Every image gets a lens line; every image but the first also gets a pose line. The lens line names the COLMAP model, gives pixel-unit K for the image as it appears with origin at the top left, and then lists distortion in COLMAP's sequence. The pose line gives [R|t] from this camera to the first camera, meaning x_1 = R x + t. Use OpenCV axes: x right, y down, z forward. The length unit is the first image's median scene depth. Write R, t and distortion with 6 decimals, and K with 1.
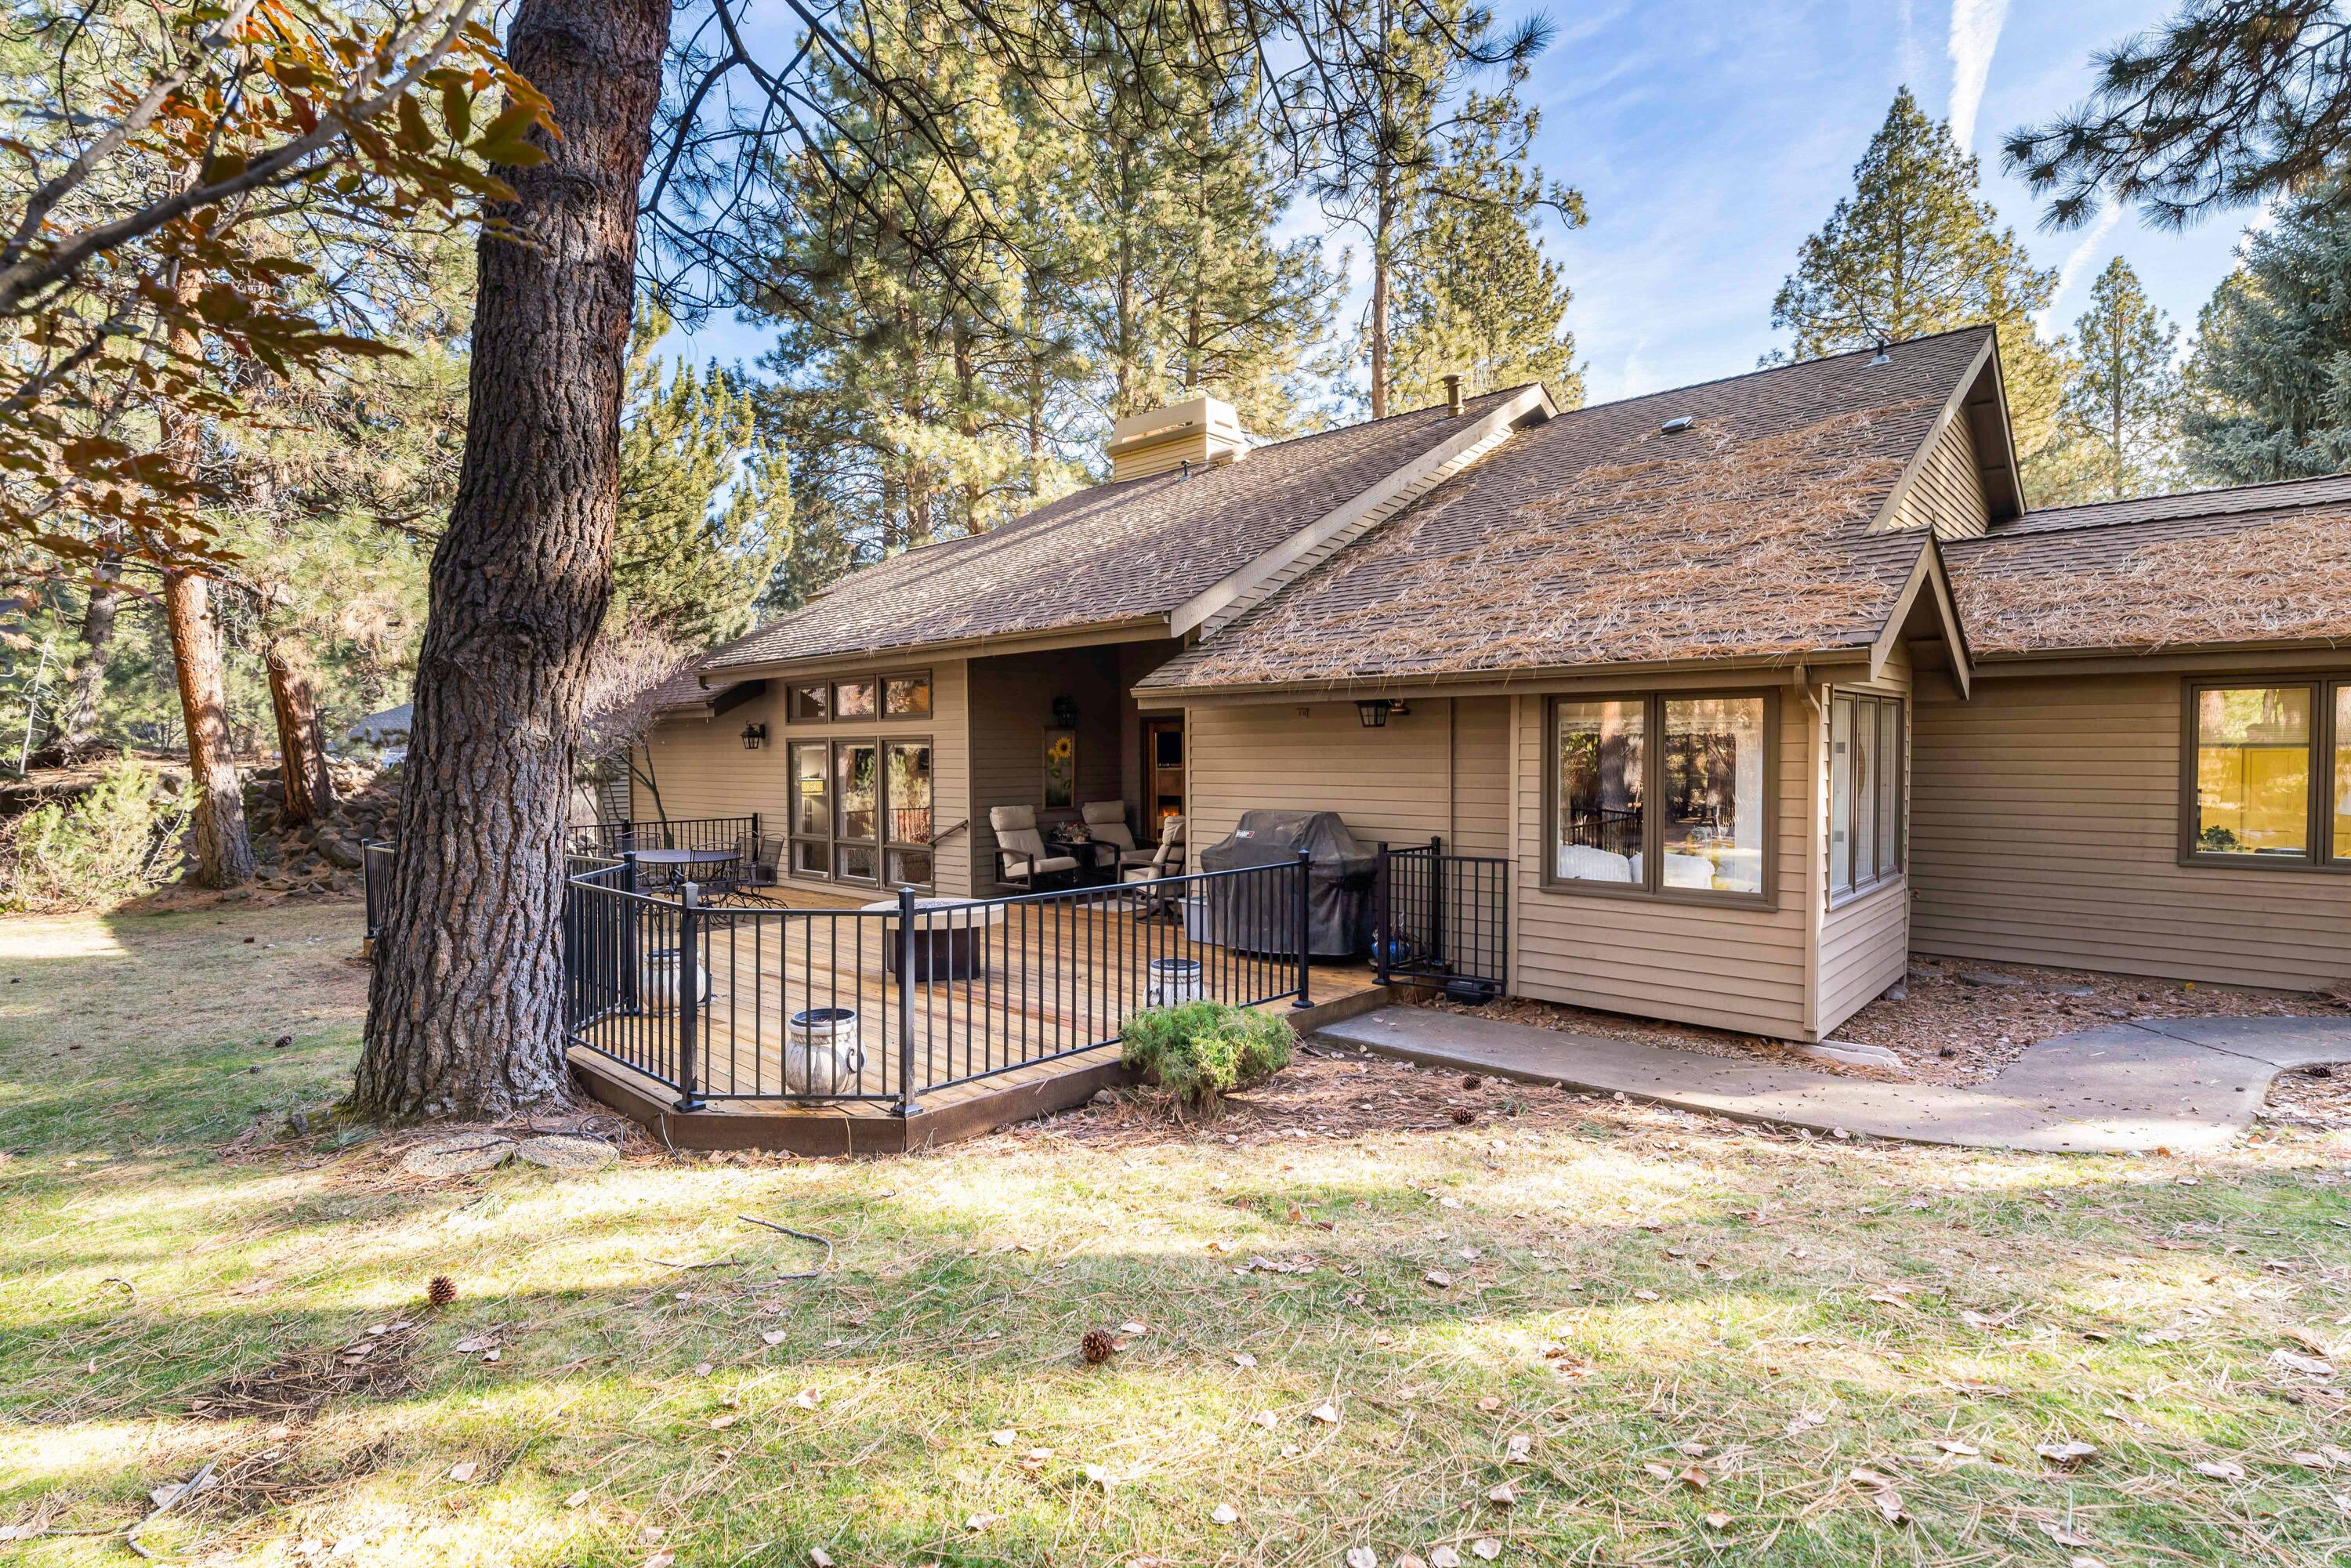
lens RADIAL K [[1116.3, 0, 1177.6], [0, 1116.3, 777.9], [0, 0, 1]] dist [-0.004408, 0.000679]
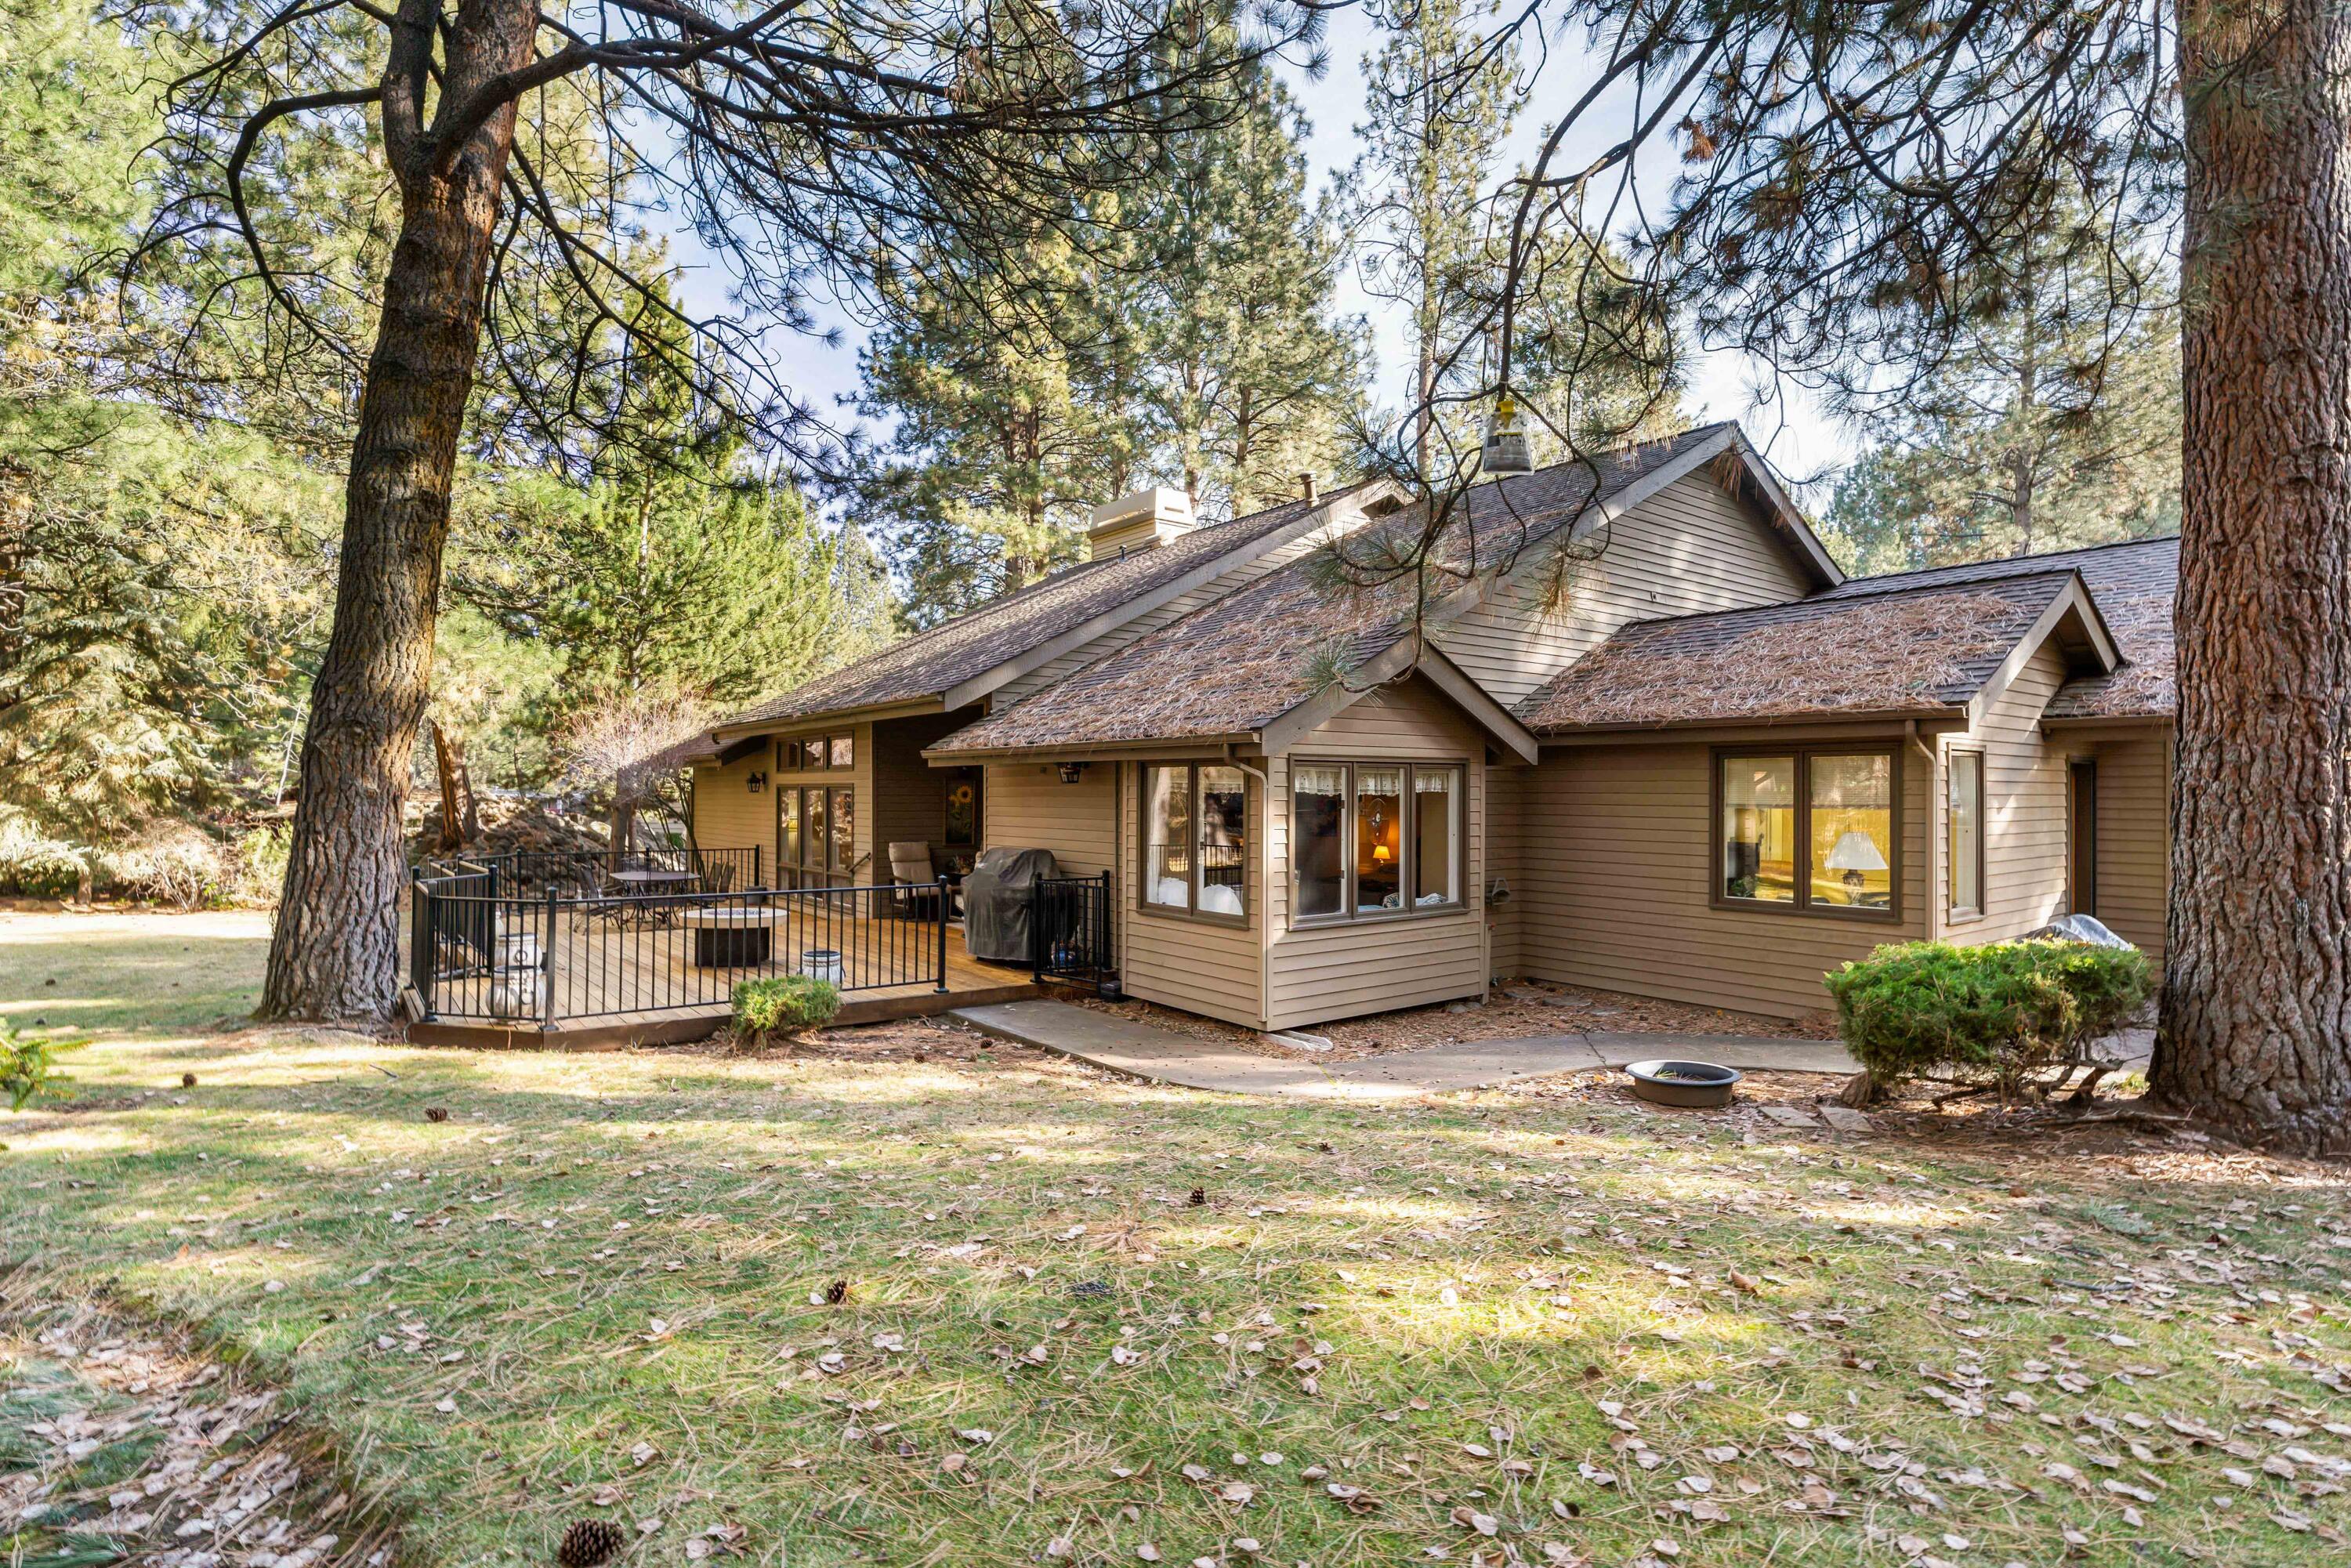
lens RADIAL K [[1116.3, 0, 1171.6], [0, 1116.3, 783.4], [0, 0, 1]] dist [-0.004408, 0.000679]
pose [[0.984904, 0.008962, -0.172868, 0.574049], [-0.014555, 0.999410, -0.031108, -0.008154], [0.172488, 0.033155, 0.984454, -0.265319]]
